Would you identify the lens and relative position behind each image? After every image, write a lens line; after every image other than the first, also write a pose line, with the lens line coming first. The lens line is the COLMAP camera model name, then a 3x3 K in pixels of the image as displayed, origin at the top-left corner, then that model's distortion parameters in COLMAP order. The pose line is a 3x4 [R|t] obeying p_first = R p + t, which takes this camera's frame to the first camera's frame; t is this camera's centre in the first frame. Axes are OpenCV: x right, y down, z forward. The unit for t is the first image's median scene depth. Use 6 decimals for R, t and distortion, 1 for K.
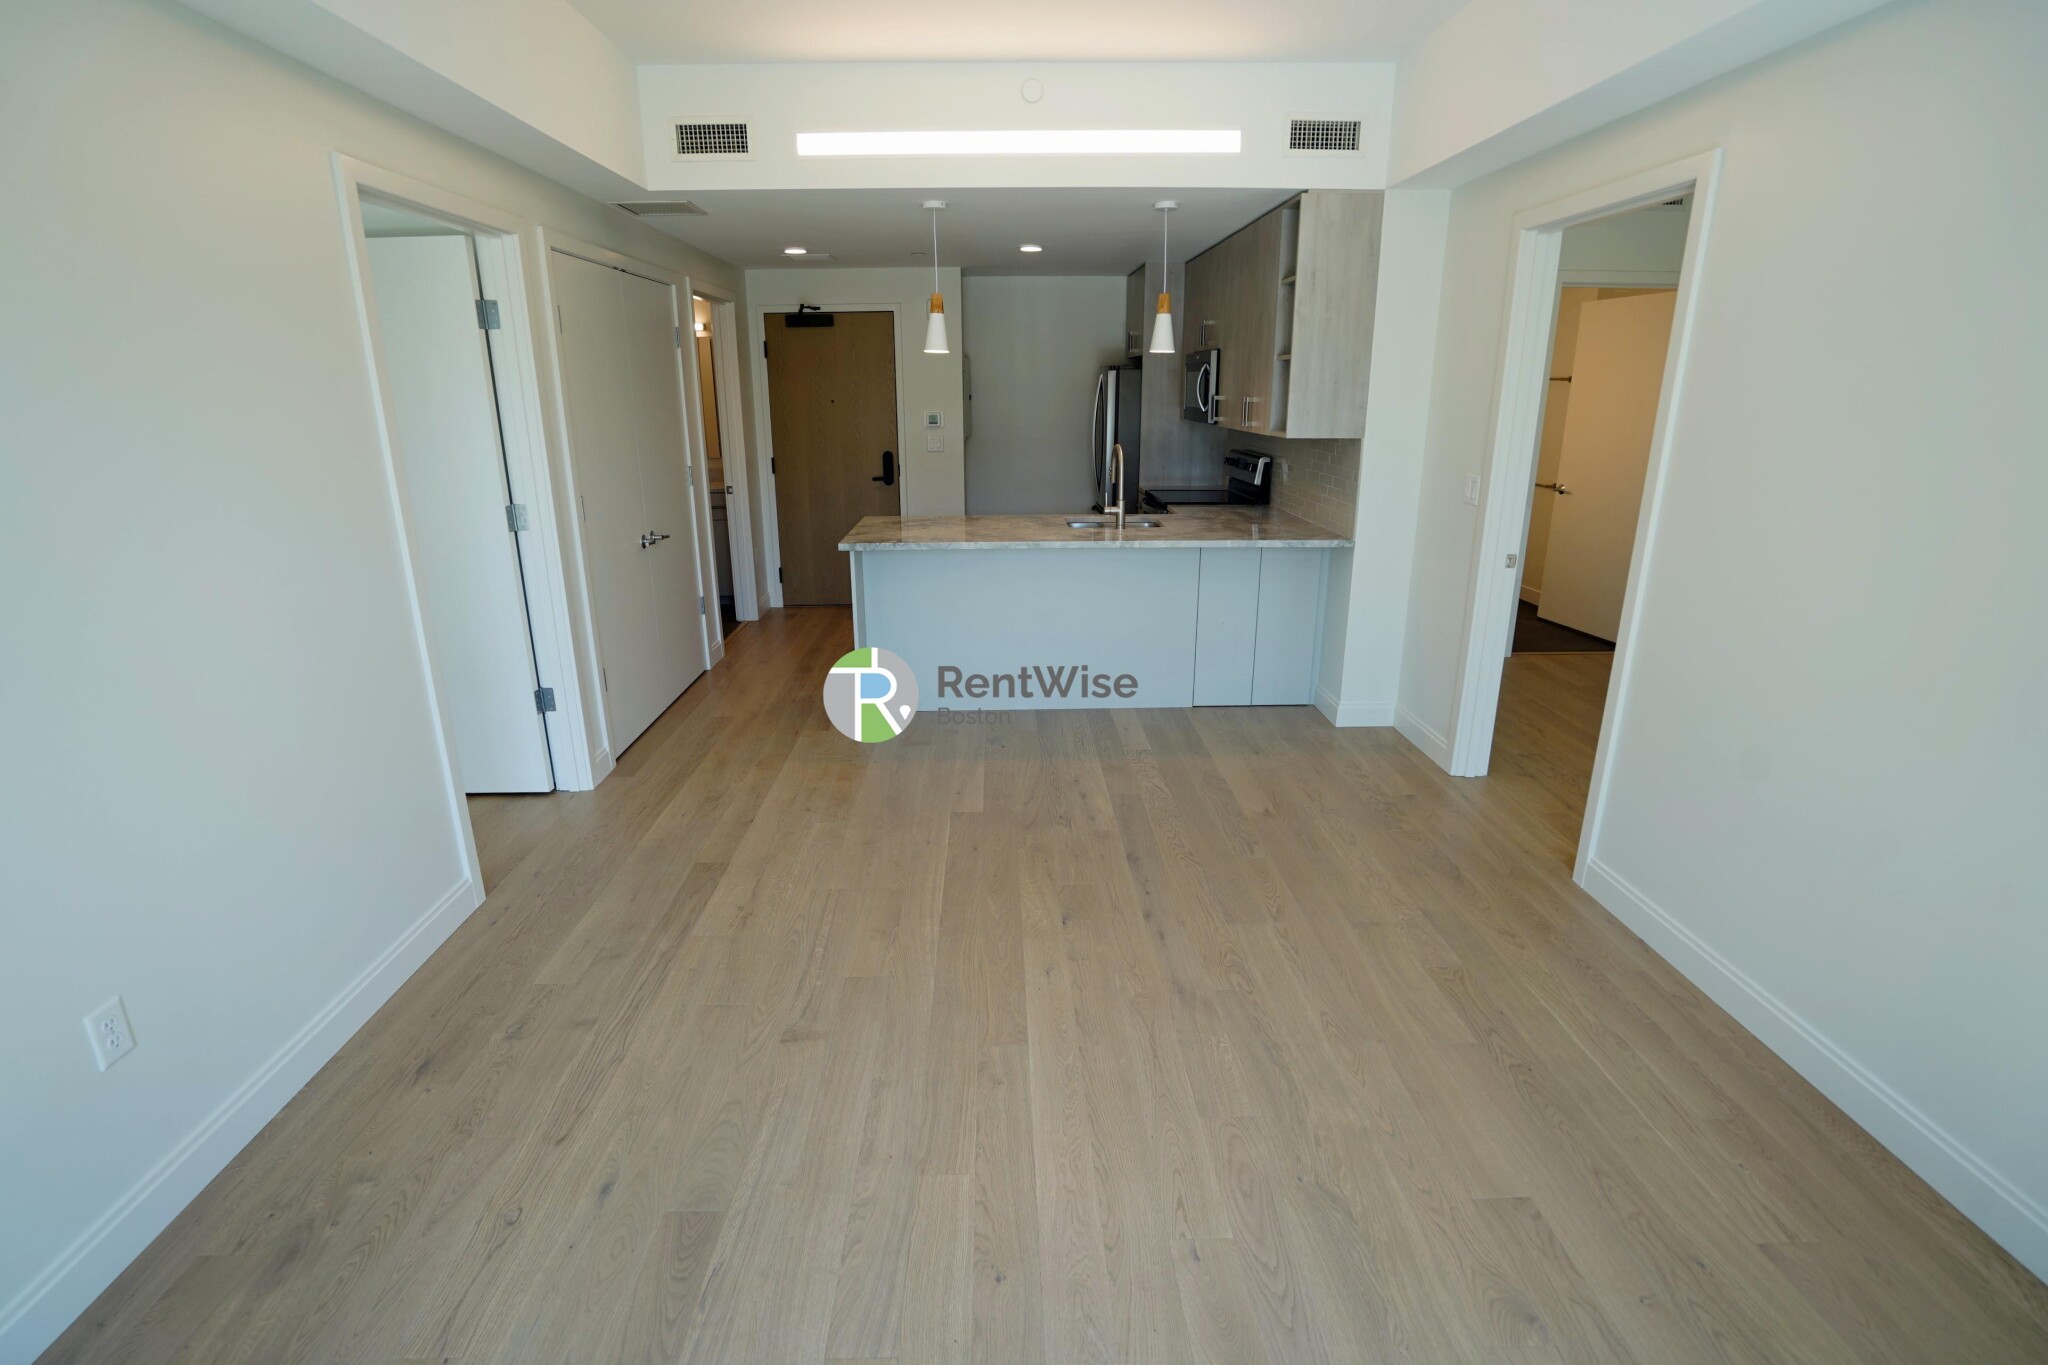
lens RADIAL K [[977.3, 0, 1024.0], [0, 977.3, 682.5], [0, 0, 1]] dist [-0.060016, 0.023675]
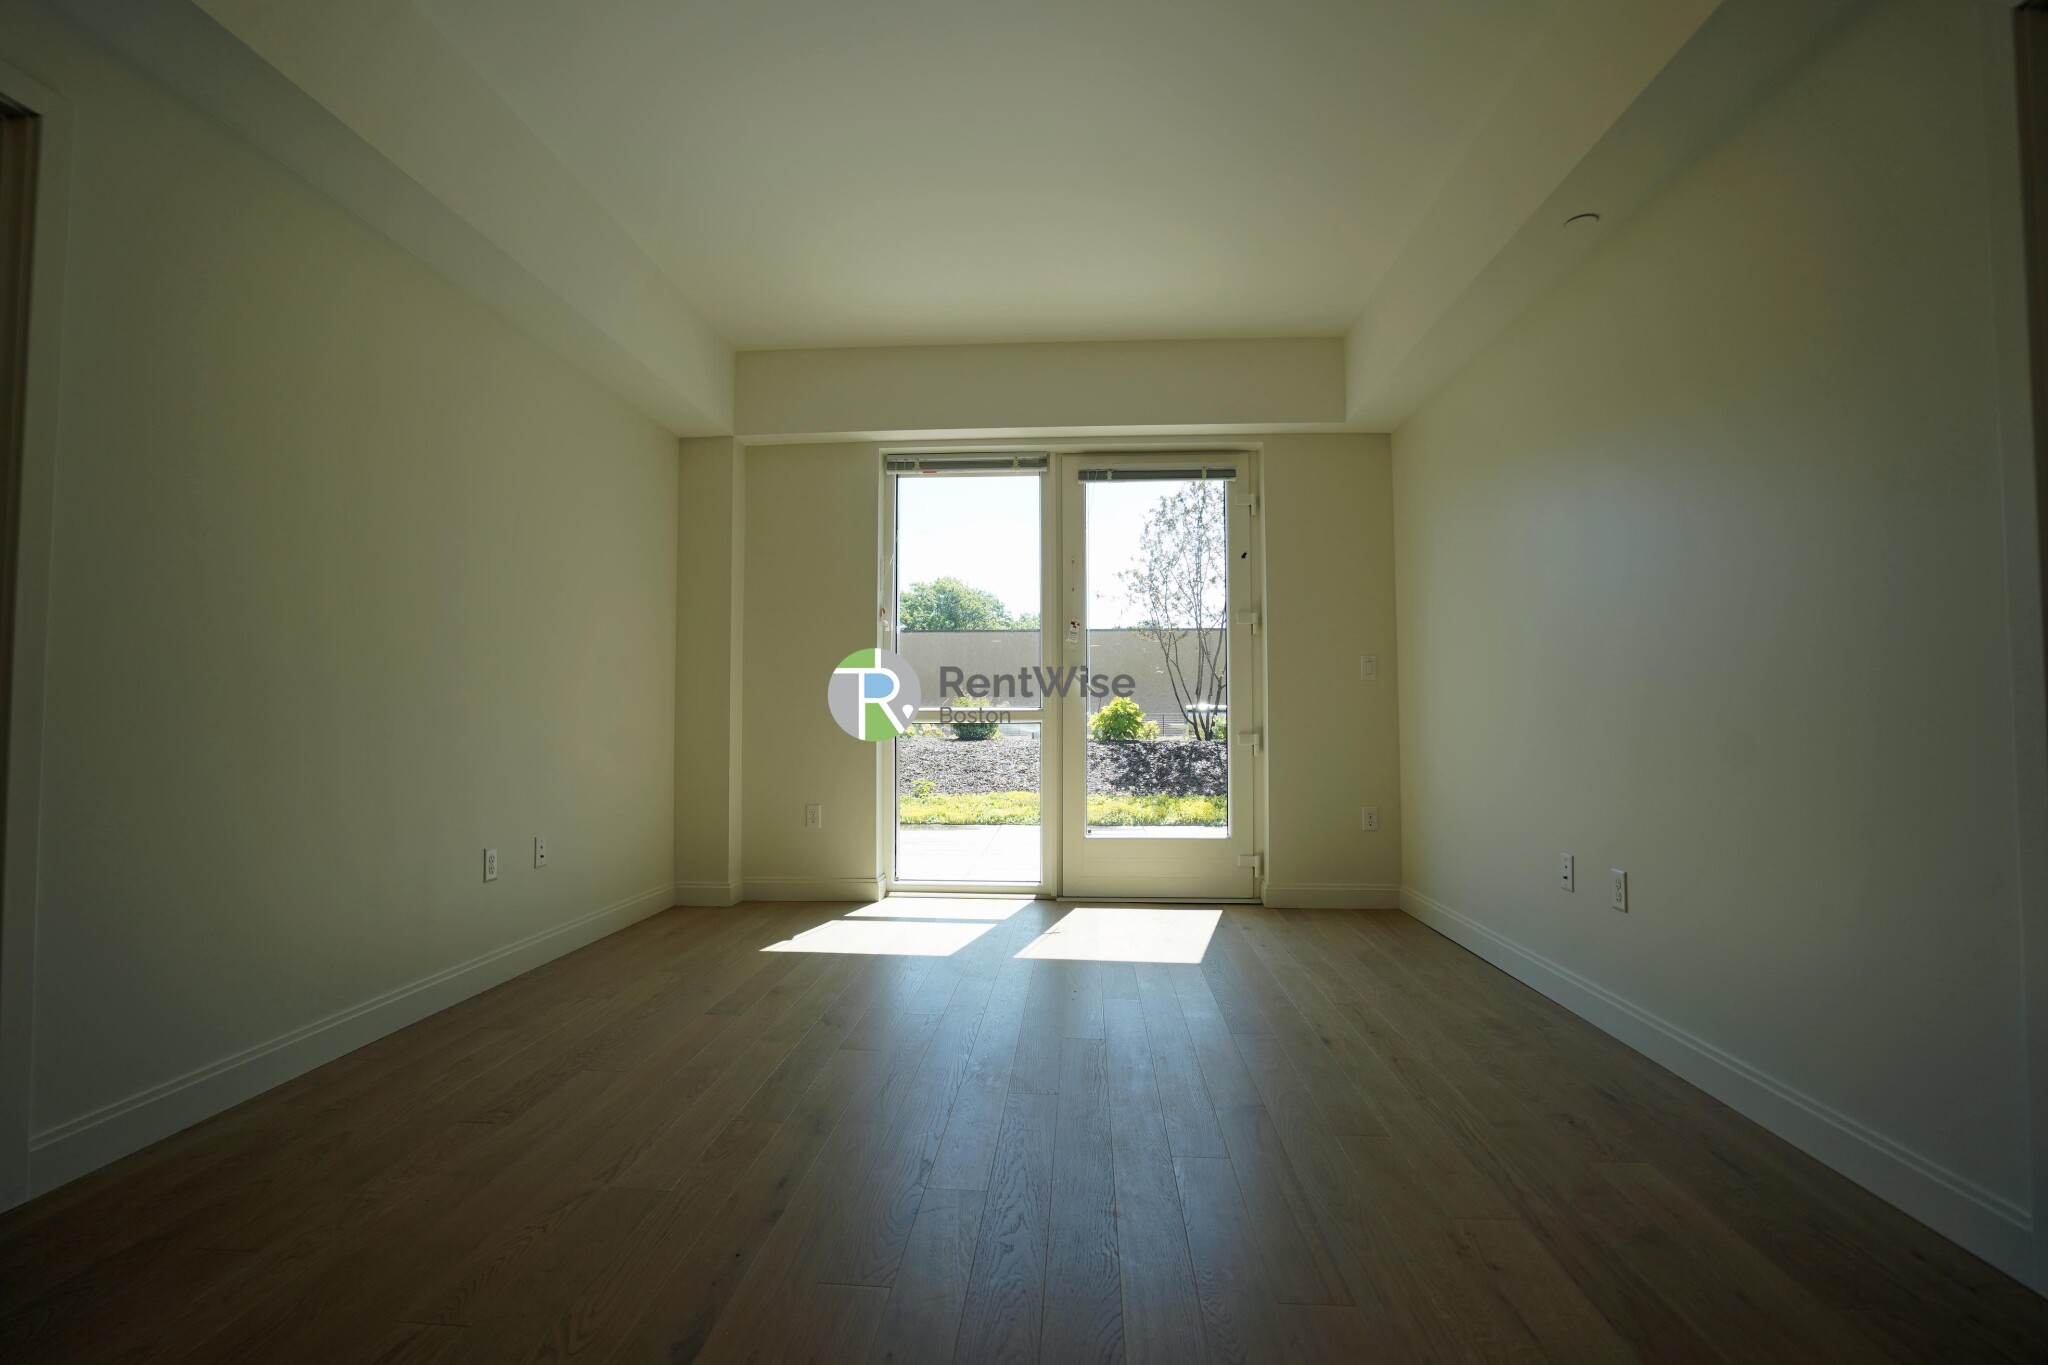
lens RADIAL K [[977.3, 0, 1024.0], [0, 977.3, 682.5], [0, 0, 1]] dist [-0.060016, 0.023675]
pose [[-0.995701, 0.008303, 0.092248, -0.103707], [0.031499, 0.966965, 0.252957, -0.276377], [-0.087100, 0.254775, -0.963070, 1.792792]]
